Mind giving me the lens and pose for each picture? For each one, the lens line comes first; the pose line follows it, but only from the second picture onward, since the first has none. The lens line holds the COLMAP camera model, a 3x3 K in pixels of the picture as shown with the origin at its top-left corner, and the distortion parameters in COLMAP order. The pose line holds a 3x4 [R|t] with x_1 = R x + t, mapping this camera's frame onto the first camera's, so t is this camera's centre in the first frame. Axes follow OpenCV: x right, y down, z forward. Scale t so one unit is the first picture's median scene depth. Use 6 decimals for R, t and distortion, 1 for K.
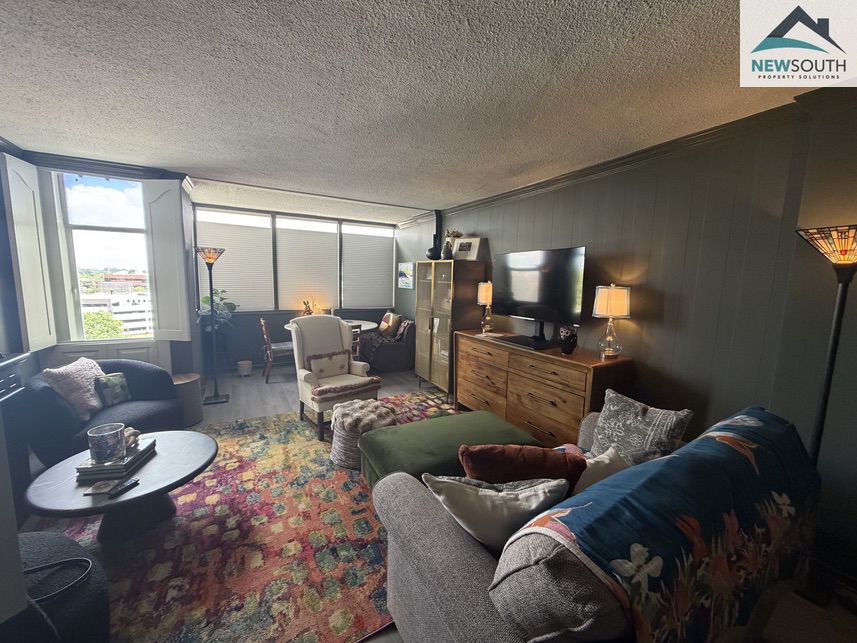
lens RADIAL K [[341.9, 0, 424.4], [0, 341.9, 320.6], [0, 0, 1]] dist [-0.002447, 0.000342]
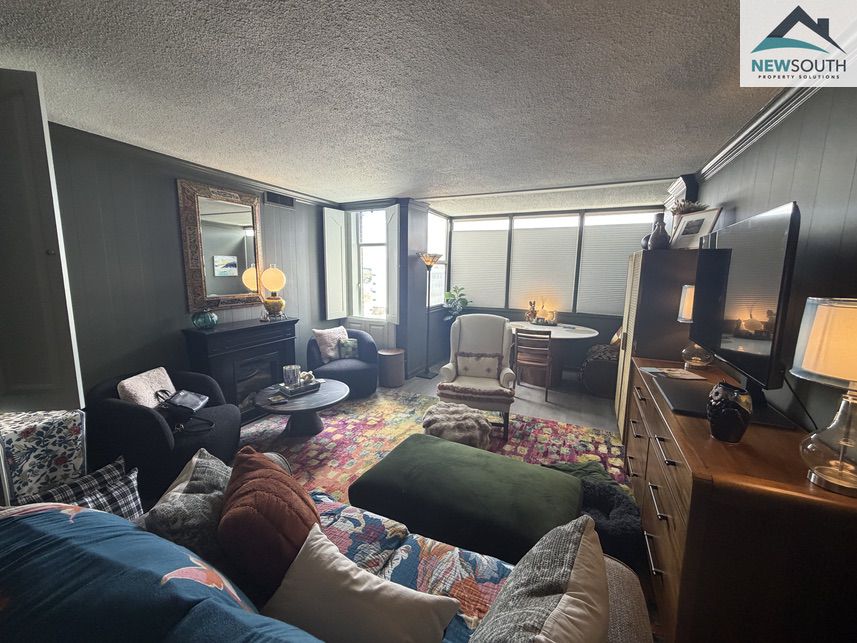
lens RADIAL K [[341.9, 0, 428.2], [0, 341.9, 320.4], [0, 0, 1]] dist [-0.002447, 0.000342]
pose [[0.573173, 0.104021, -0.812806, 0.478499], [-0.103945, 0.993127, 0.053798, -0.041740], [0.812815, 0.053651, 0.580046, 0.338310]]
